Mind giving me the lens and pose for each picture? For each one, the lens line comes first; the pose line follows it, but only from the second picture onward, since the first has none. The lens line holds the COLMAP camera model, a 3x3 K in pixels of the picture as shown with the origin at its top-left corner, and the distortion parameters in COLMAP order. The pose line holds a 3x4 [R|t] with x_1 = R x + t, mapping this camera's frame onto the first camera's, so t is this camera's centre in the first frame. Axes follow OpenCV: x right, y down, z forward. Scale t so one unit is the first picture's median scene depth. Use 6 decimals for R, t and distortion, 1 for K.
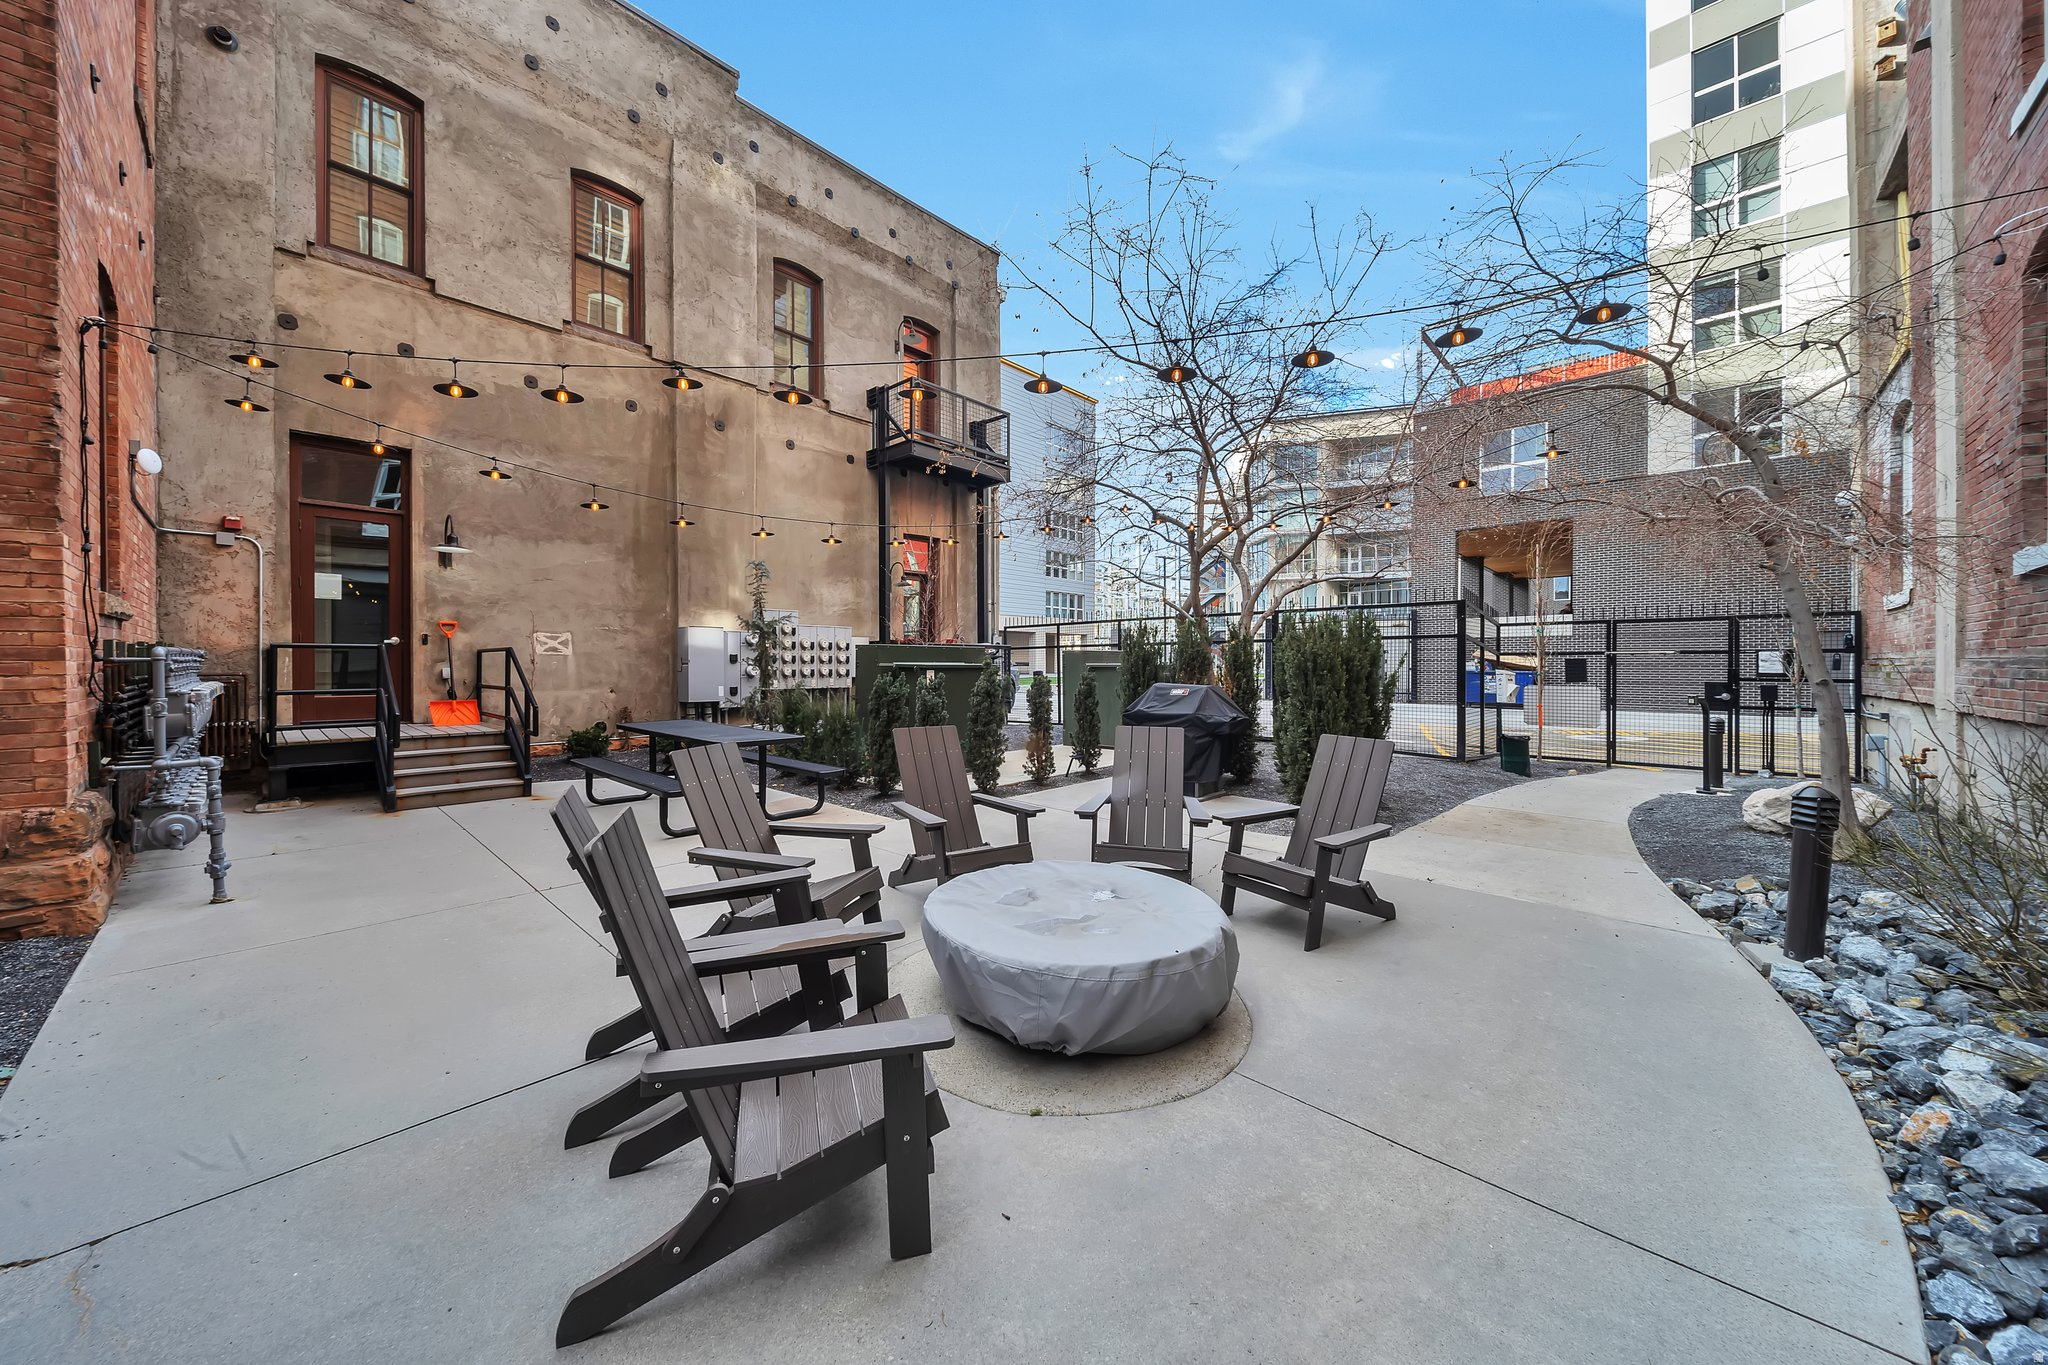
lens RADIAL K [[705.3, 0, 1023.2], [0, 705.3, 675.0], [0, 0, 1]] dist [0.000432, 0.000029]
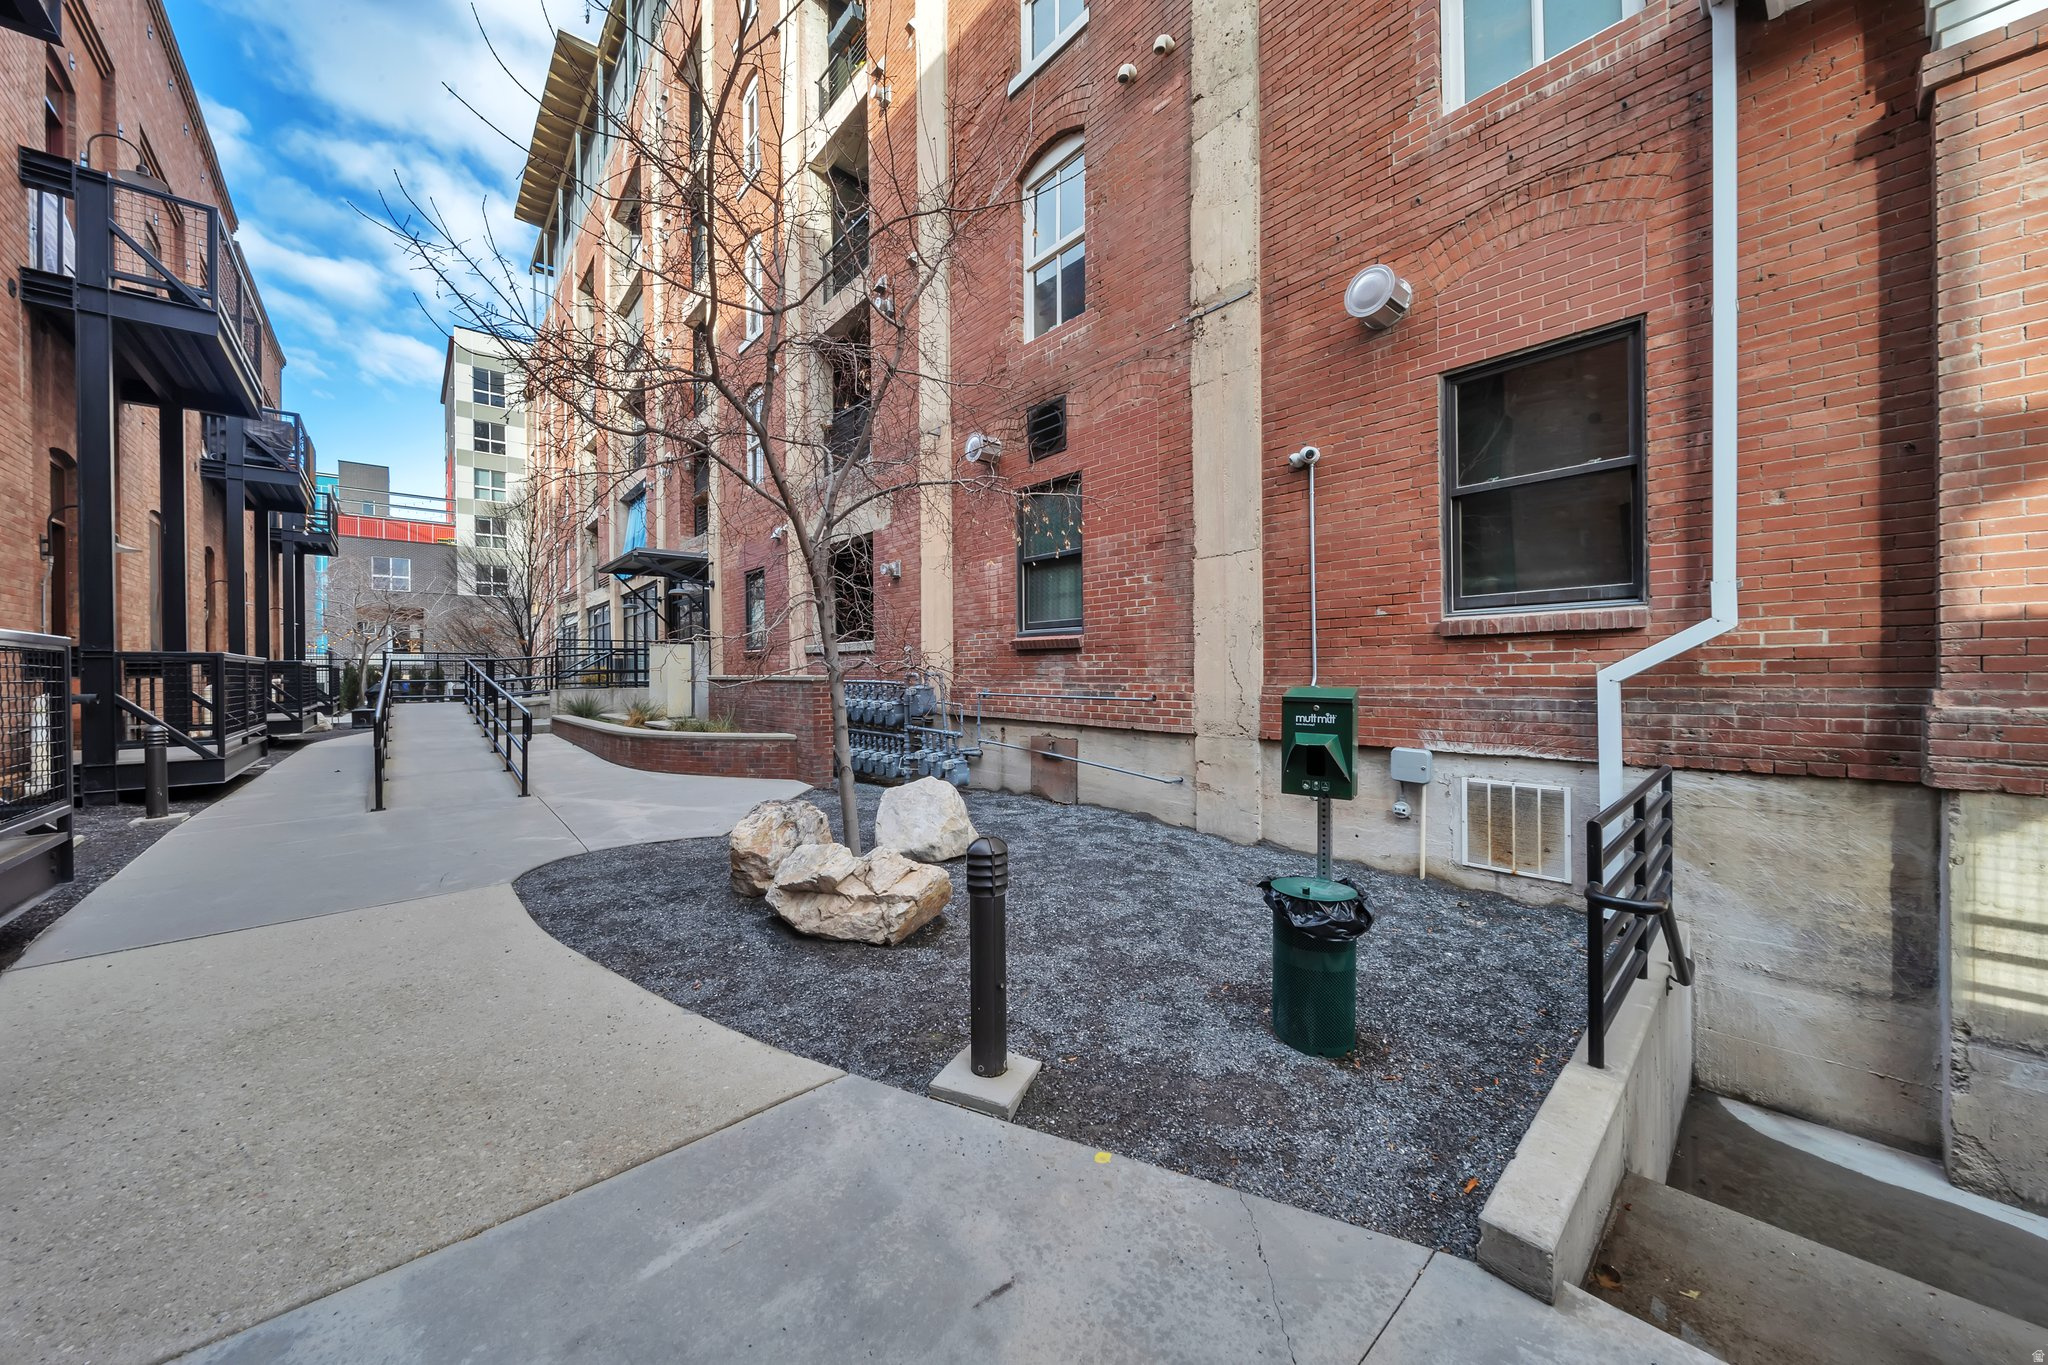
lens RADIAL K [[705.3, 0, 1024.2], [0, 705.3, 678.1], [0, 0, 1]] dist [0.000432, 0.000029]
pose [[0.090530, -0.004682, 0.995883, -1.267936], [0.011243, 0.999930, 0.003679, -0.001174], [-0.995830, 0.010864, 0.090577, -1.062651]]
